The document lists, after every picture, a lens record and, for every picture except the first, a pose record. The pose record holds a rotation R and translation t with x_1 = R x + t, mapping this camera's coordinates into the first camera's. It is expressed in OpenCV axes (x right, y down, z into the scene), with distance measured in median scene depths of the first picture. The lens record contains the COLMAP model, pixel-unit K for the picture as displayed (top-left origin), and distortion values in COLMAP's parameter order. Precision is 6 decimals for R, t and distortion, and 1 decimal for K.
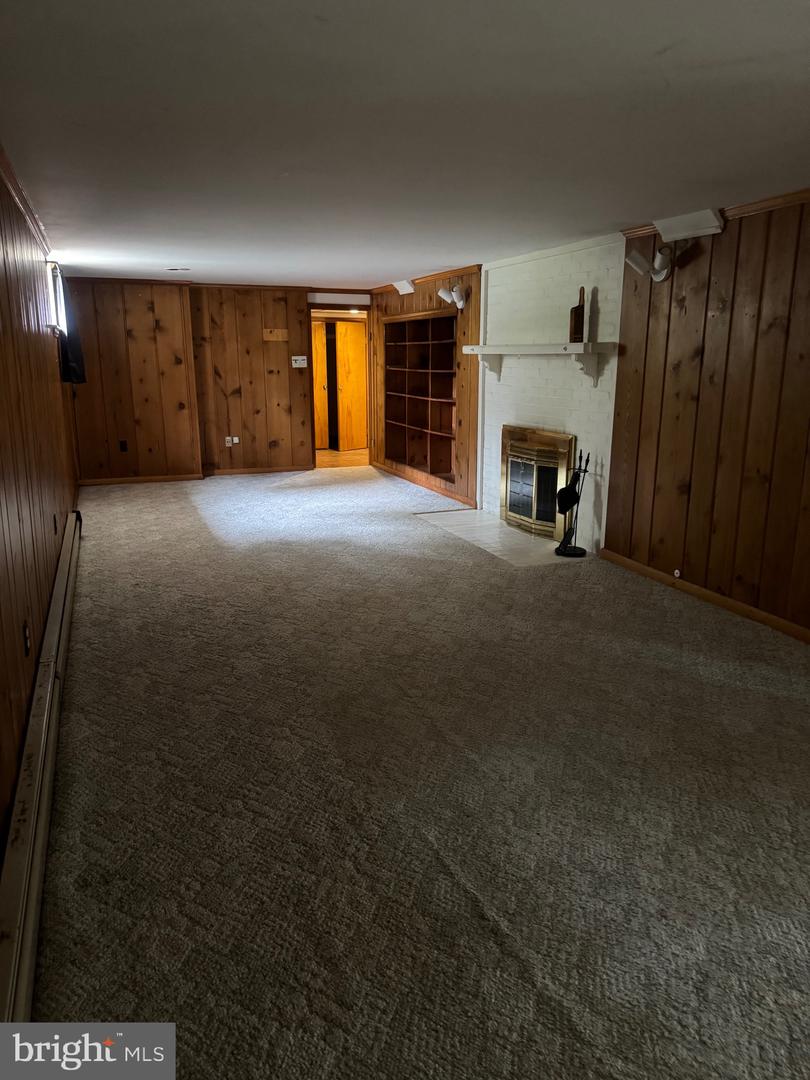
lens RADIAL K [[759.3, 0, 403.9], [0, 759.3, 539.0], [0, 0, 1]] dist [0.029135, -0.032936]
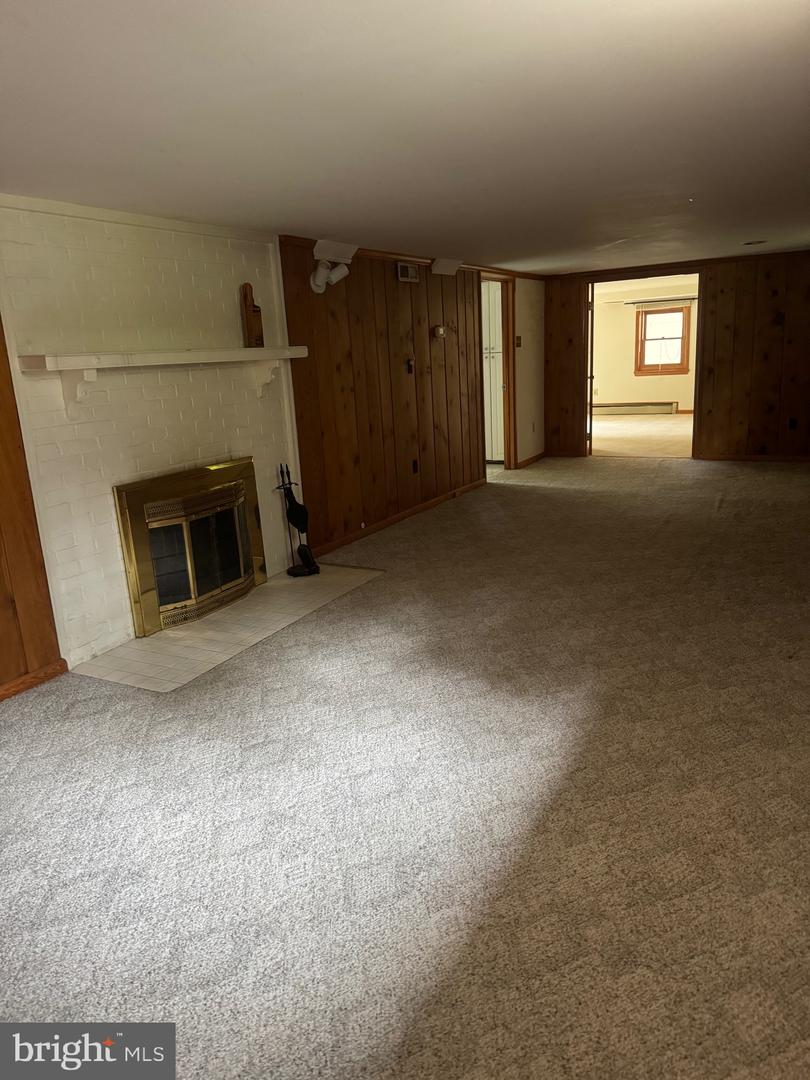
lens RADIAL K [[759.3, 0, 402.8], [0, 759.3, 538.0], [0, 0, 1]] dist [0.029135, -0.032936]
pose [[-0.646260, -0.147603, 0.748706, -0.393705], [0.230735, 0.897399, 0.376080, -0.243511], [-0.727399, 0.415799, -0.545896, 1.000050]]
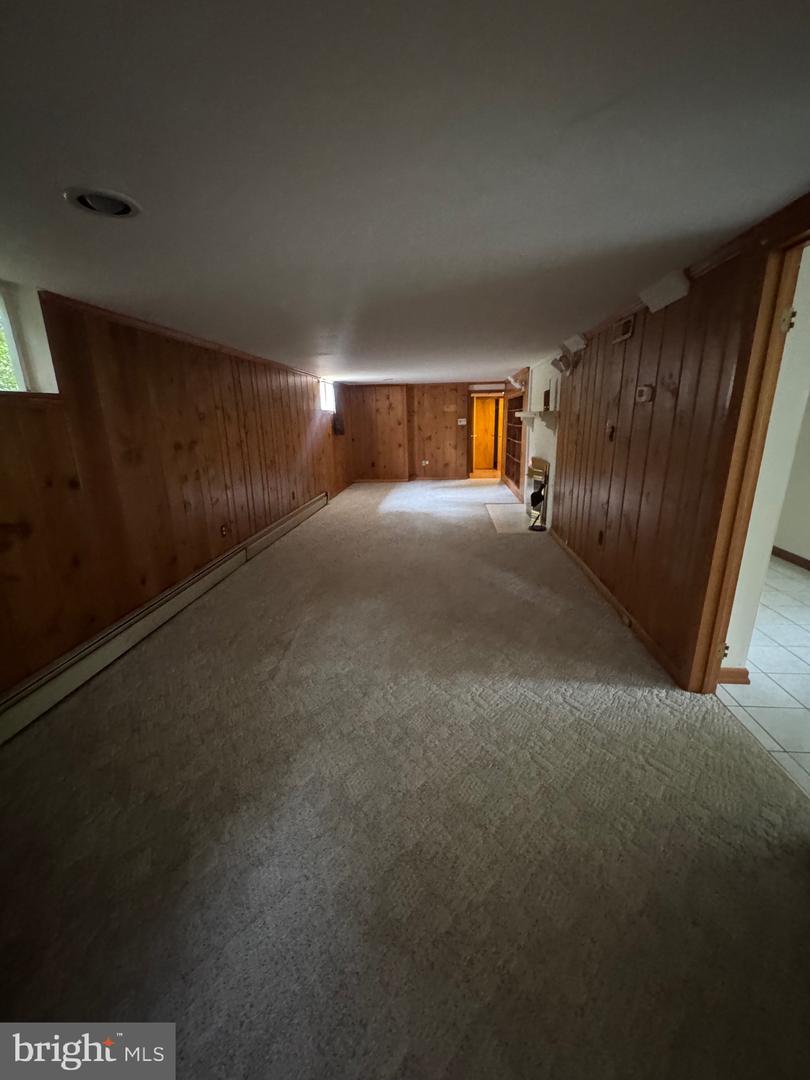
lens RADIAL K [[430.4, 0, 407.9], [0, 430.4, 539.9], [0, 0, 1]] dist [-0.014452, -0.000283]
pose [[0.895007, 0.097147, -0.435344, 0.261785], [-0.077513, 0.995019, 0.062684, 0.004273], [0.439265, -0.022358, 0.898079, -0.033673]]
